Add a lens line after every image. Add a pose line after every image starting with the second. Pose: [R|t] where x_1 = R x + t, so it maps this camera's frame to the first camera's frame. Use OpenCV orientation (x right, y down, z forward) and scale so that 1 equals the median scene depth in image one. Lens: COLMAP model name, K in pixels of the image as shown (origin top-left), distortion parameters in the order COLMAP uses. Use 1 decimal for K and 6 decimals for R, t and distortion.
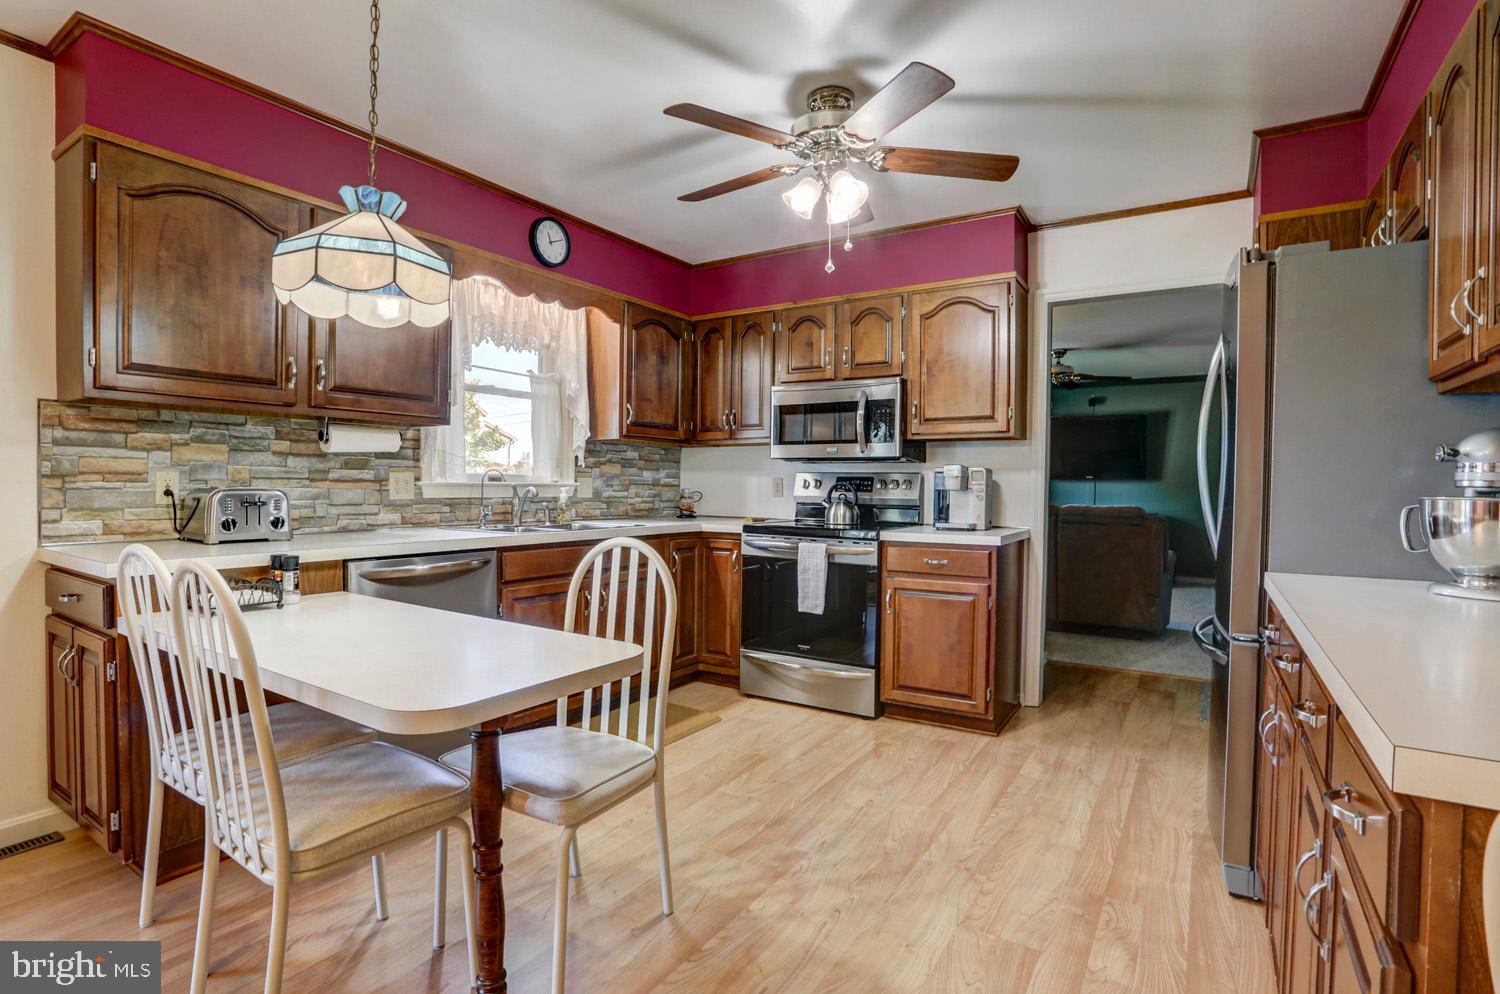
lens RADIAL K [[730.2, 0, 747.1], [0, 730.2, 502.0], [0, 0, 1]] dist [-0.080574, 0.032673]
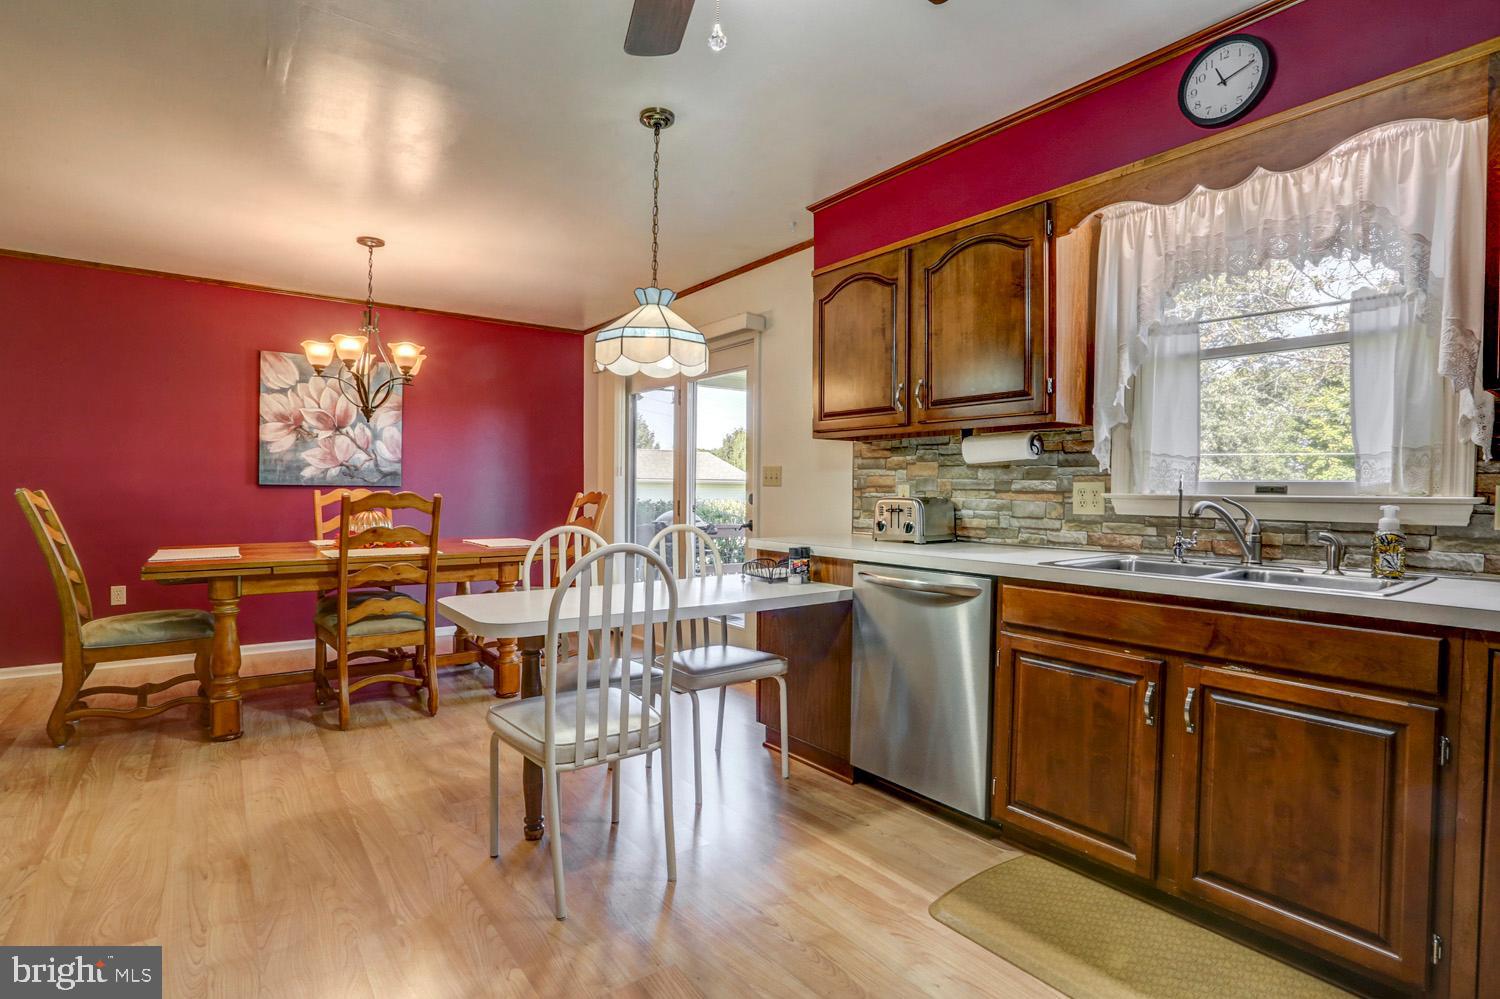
lens RADIAL K [[728.7, 0, 750.0], [0, 728.7, 499.5], [0, 0, 1]] dist [-0.074843, 0.029733]
pose [[-0.349544, -0.002190, -0.936917, 0.369648], [-0.037610, 0.999224, 0.011695, -0.013960], [0.936165, 0.039326, -0.349355, 0.798551]]
